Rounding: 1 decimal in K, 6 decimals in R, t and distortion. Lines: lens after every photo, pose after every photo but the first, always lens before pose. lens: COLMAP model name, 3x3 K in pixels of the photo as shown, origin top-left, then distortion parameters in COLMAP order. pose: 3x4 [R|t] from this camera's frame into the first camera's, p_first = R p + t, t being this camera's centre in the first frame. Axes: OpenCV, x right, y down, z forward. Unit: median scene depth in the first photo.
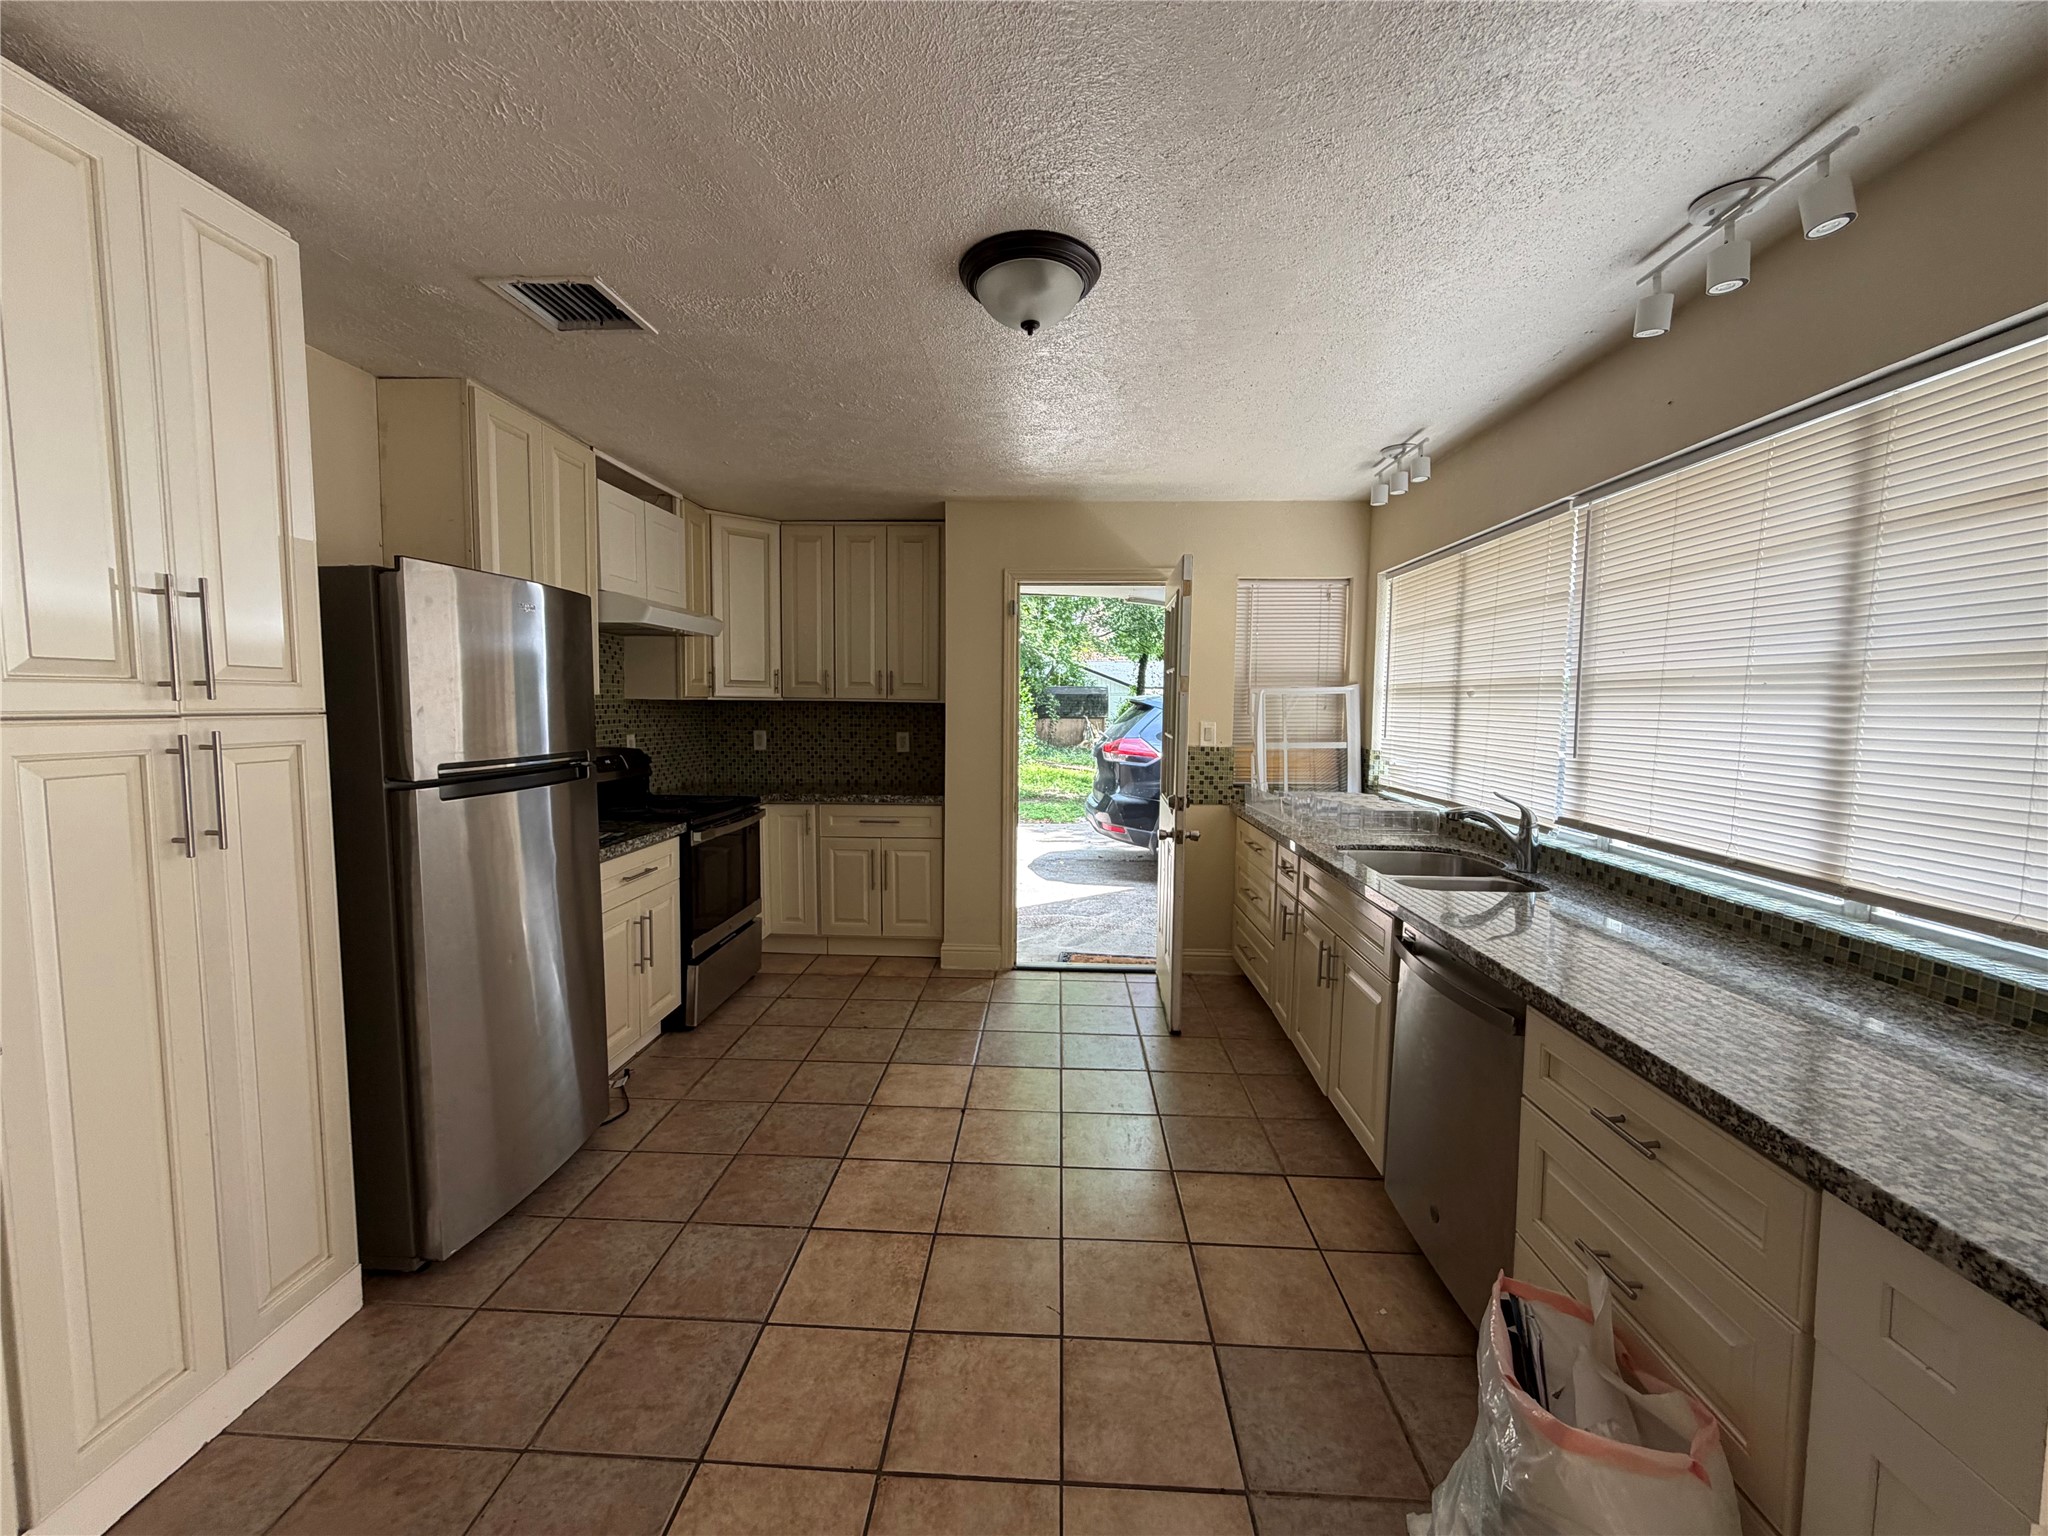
lens RADIAL K [[807.8, 0, 1026.2], [0, 807.8, 772.4], [0, 0, 1]] dist [-0.011246, 0.000802]
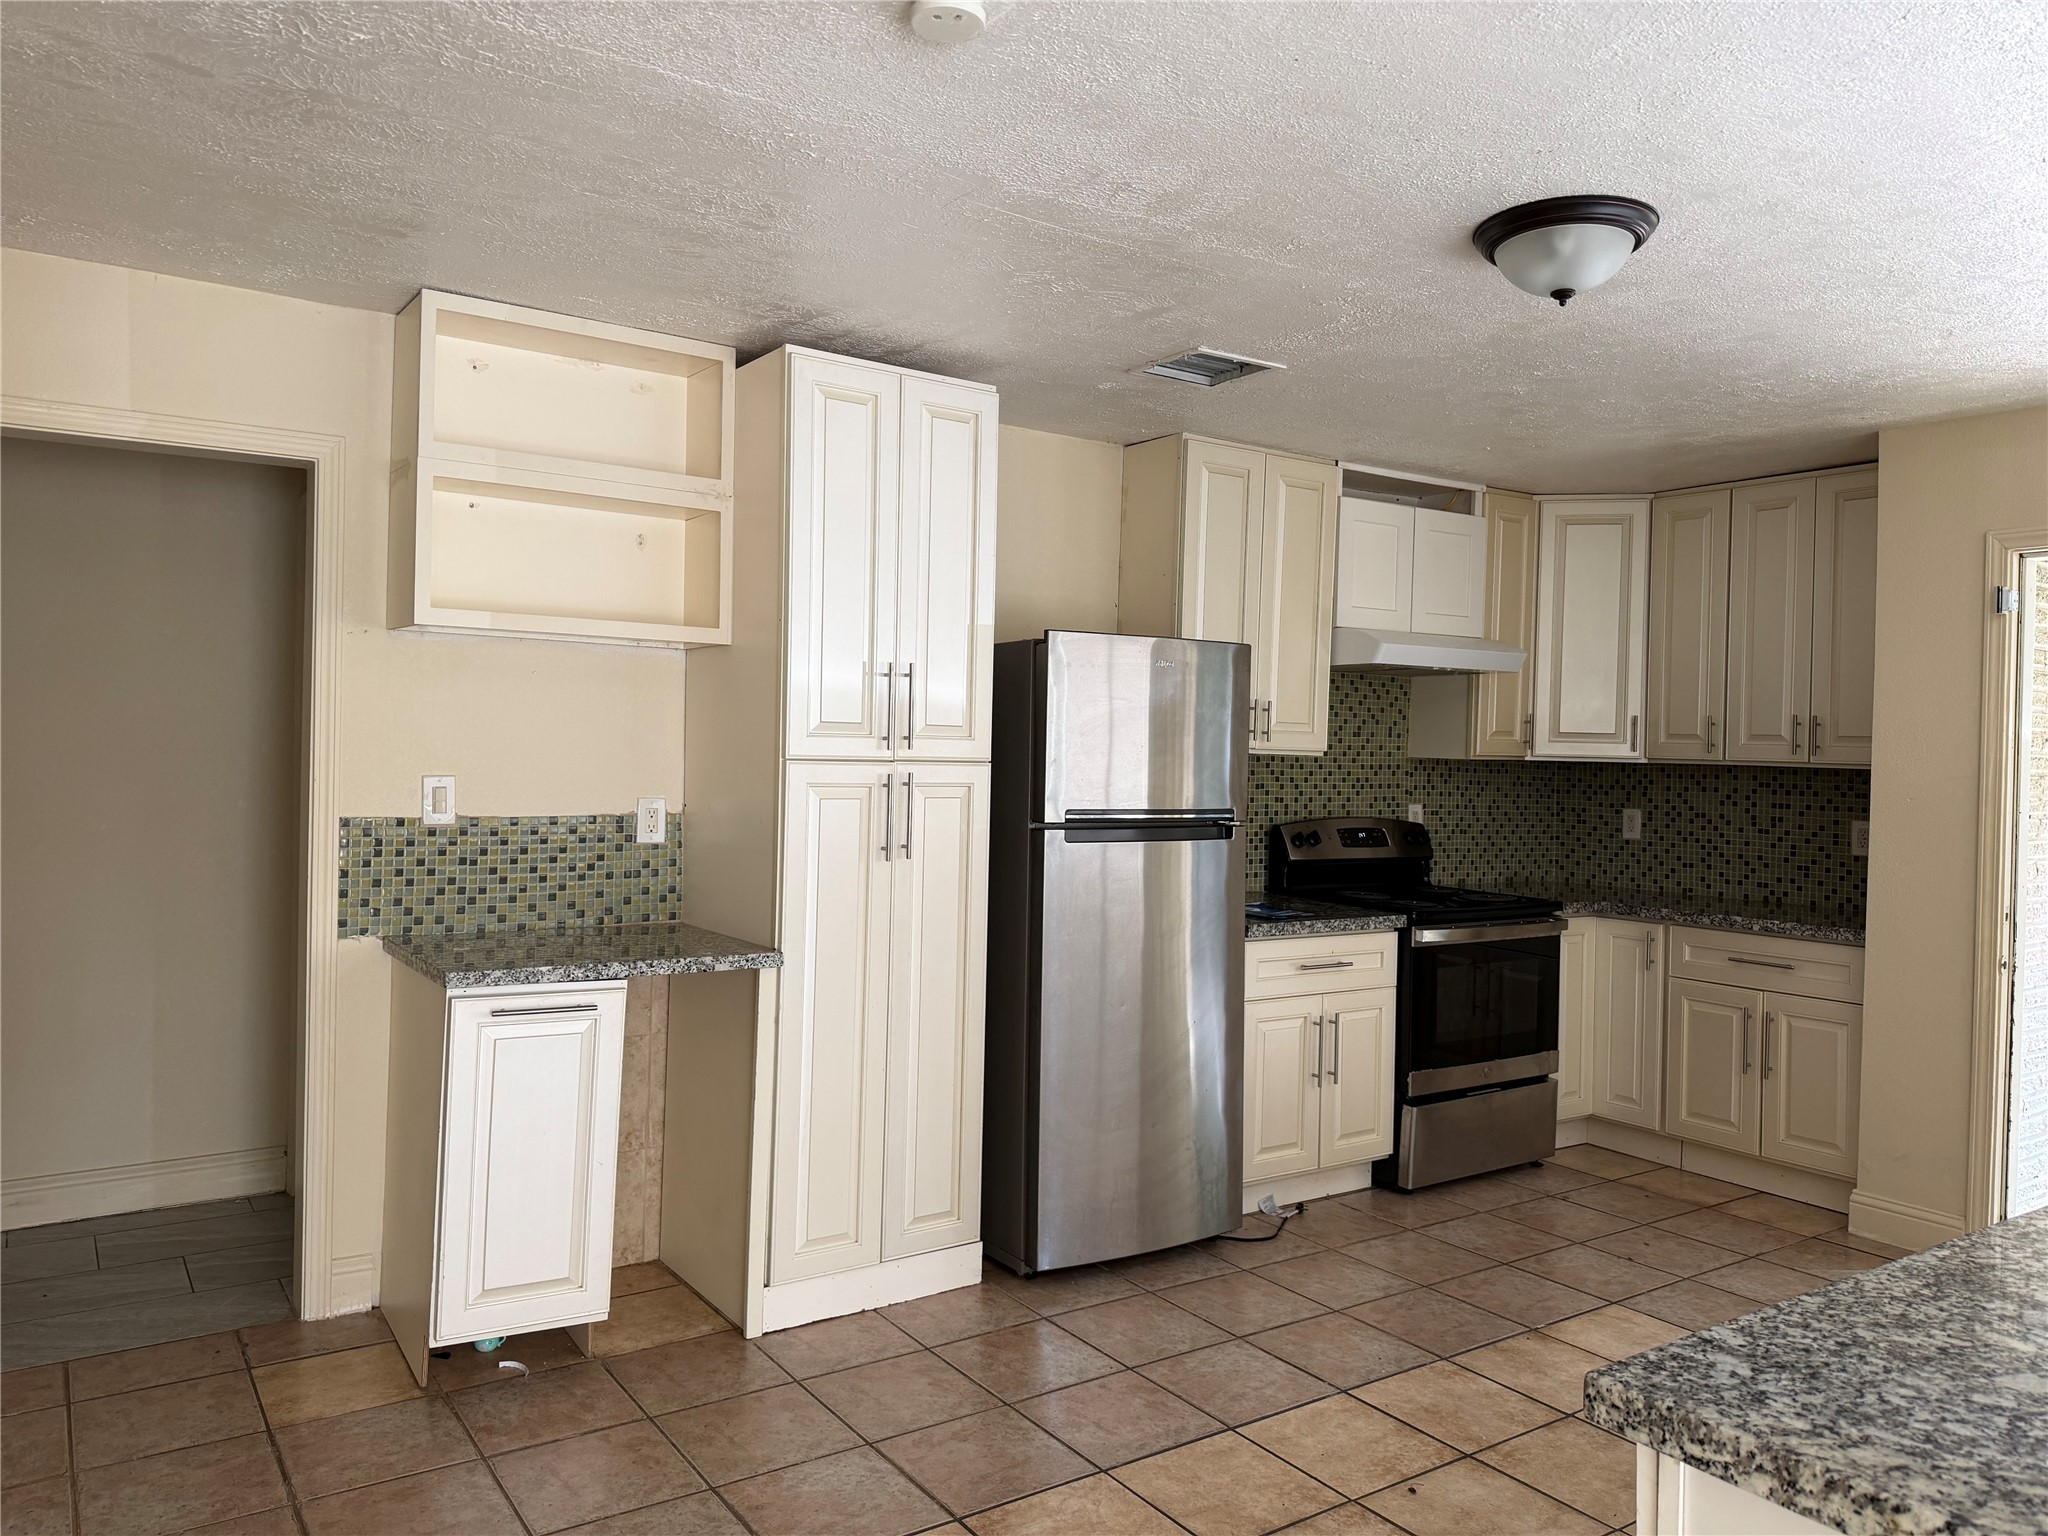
lens RADIAL K [[1451.7, 0, 1021.3], [0, 1451.7, 759.4], [0, 0, 1]] dist [0.016145, -0.007984]
pose [[0.594536, 0.007469, -0.804034, 0.479359], [-0.084363, 0.995017, -0.053138, 0.018483], [0.799631, 0.099423, 0.592204, -0.141333]]
